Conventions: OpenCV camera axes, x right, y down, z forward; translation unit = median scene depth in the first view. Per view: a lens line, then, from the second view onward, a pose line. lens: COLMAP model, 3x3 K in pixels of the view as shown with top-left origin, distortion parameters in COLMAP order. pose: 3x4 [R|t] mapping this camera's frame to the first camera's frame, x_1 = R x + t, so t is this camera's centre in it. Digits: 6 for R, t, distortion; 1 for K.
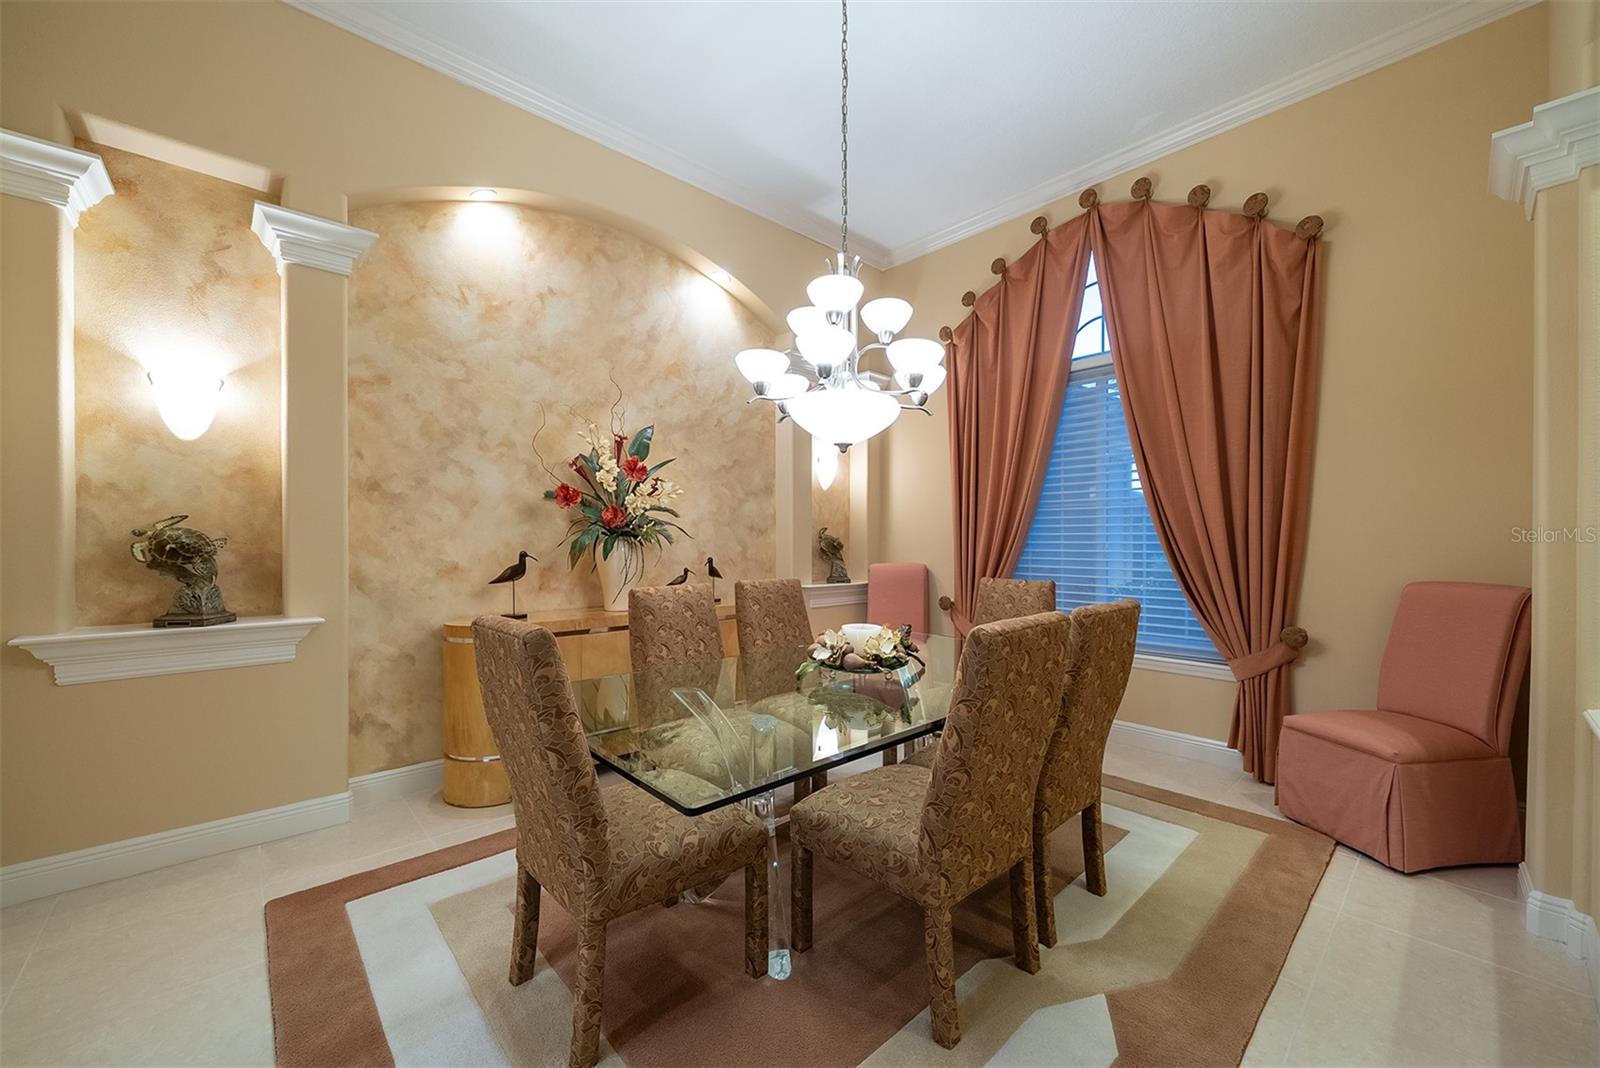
lens RADIAL K [[611.2, 0, 772.0], [0, 611.2, 543.8], [0, 0, 1]] dist [-0.001239, -0.000045]
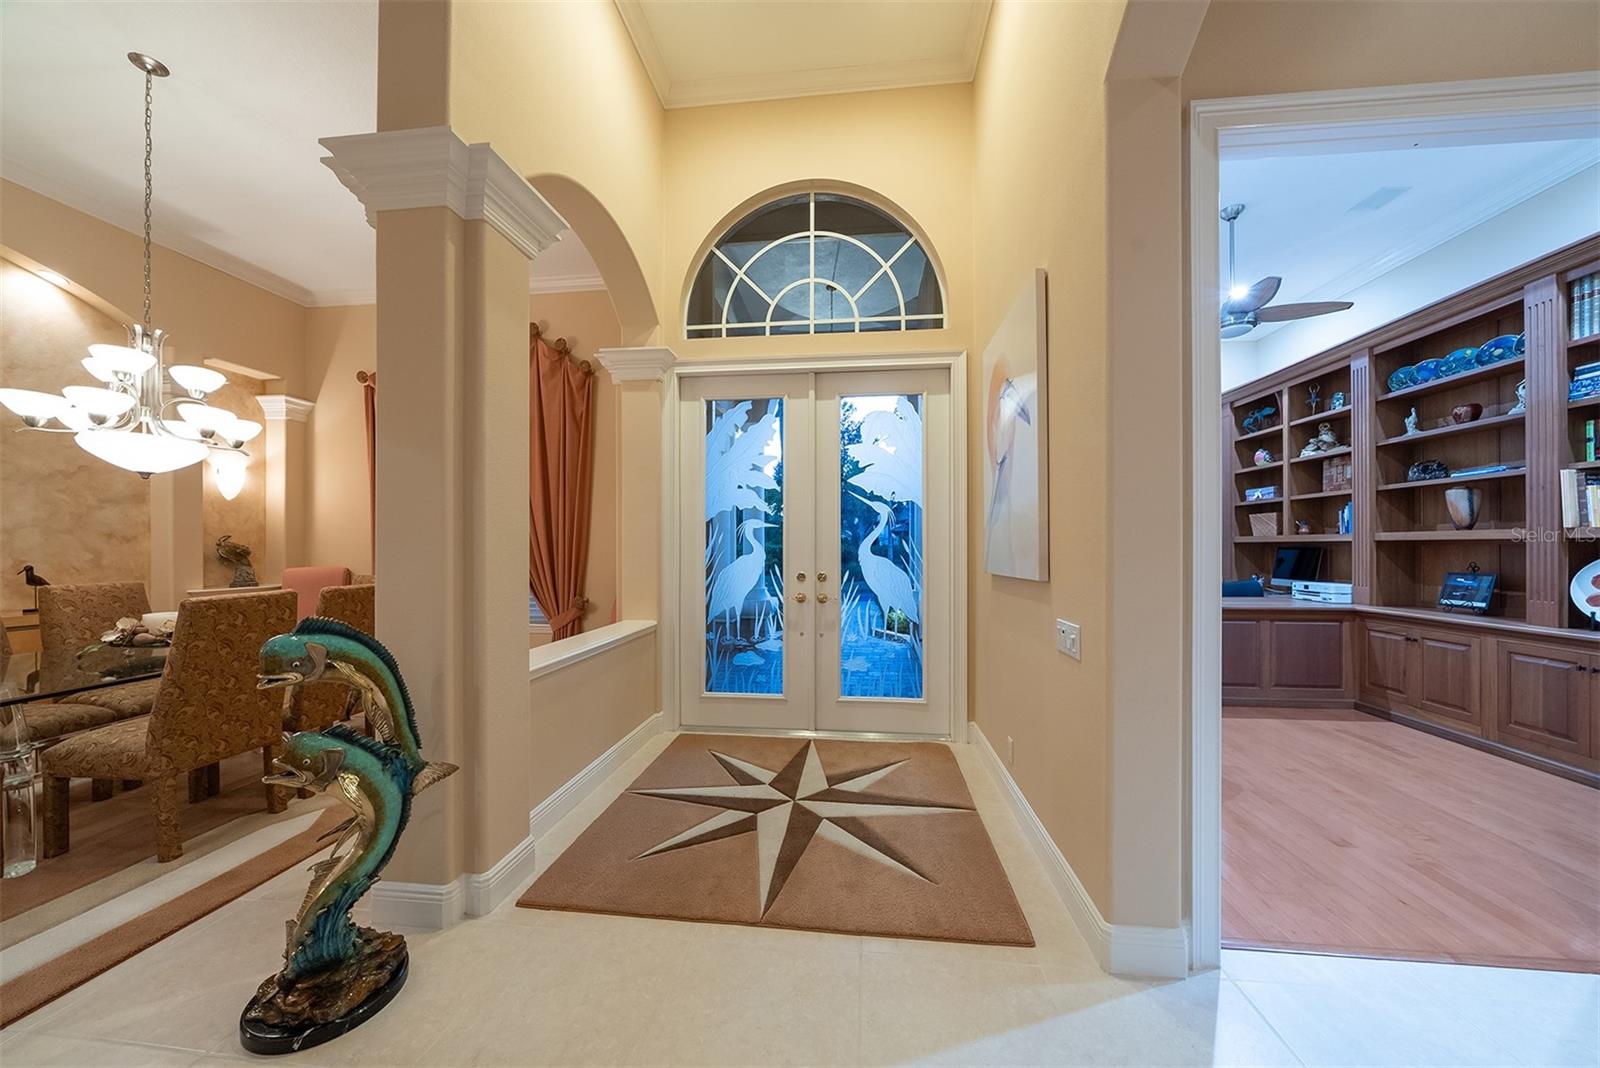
lens RADIAL K [[559.3, 0, 803.3], [0, 559.3, 545.7], [0, 0, 1]] dist [-0.003777, -0.000050]
pose [[0.736944, -0.002575, 0.675949, 0.250802], [0.007526, 0.999962, -0.004396, 0.004368], [-0.675912, 0.008327, 0.736935, -0.574463]]
